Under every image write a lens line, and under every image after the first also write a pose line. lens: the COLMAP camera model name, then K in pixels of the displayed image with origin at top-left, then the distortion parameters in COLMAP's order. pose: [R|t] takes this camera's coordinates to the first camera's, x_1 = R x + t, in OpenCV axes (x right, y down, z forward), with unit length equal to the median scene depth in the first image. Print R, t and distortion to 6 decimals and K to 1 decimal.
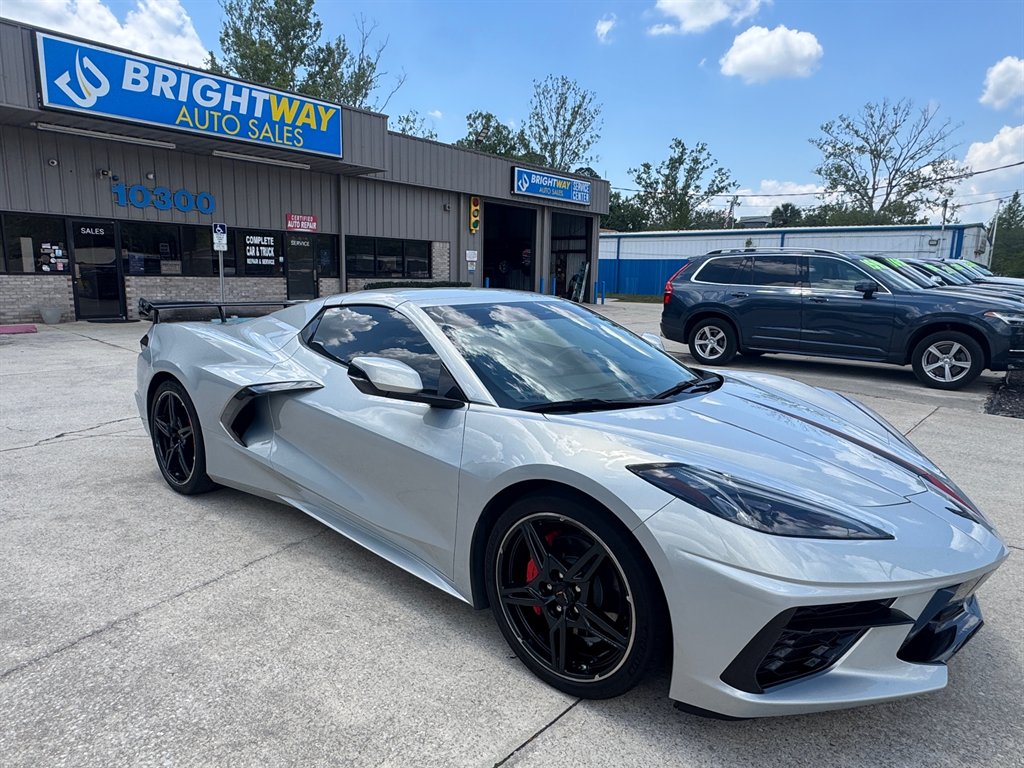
lens RADIAL K [[644.0, 0, 510.1], [0, 644.0, 383.9], [0, 0, 1]] dist [-0.003634, 0.001497]
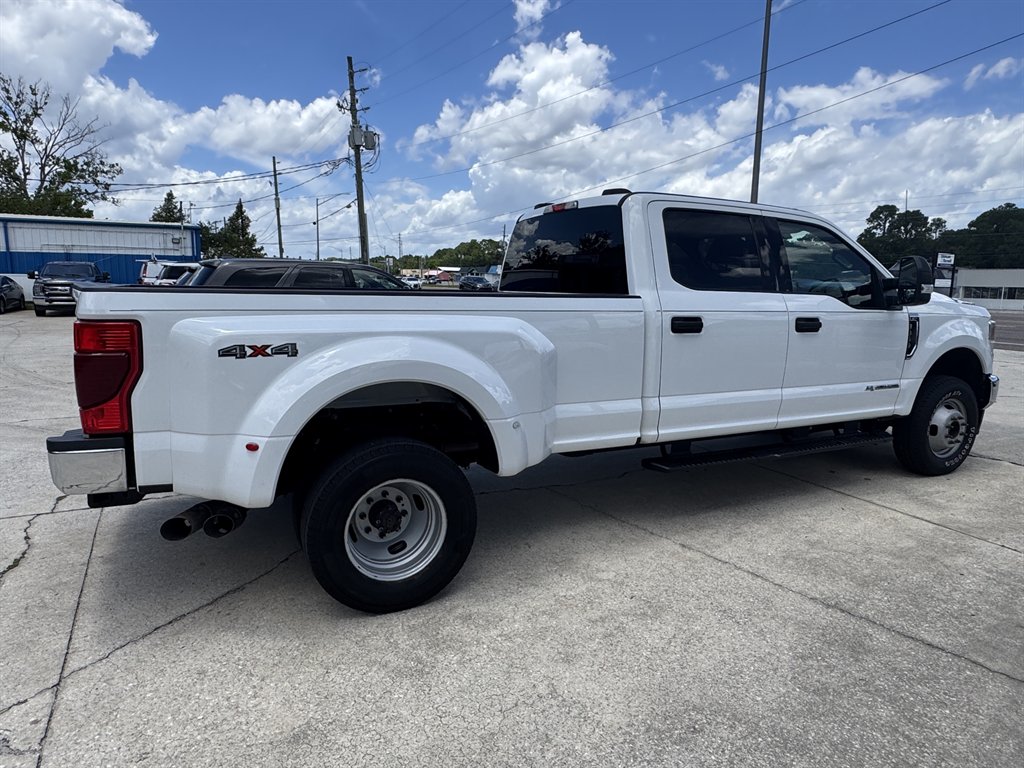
lens RADIAL K [[654.7, 0, 507.9], [0, 654.7, 384.8], [0, 0, 1]] dist [-0.000613, -0.000584]
pose [[0.369176, -0.161837, 0.915160, -0.336936], [0.148365, 0.982355, 0.113869, -0.051091], [-0.917441, 0.093741, 0.386672, 0.178696]]
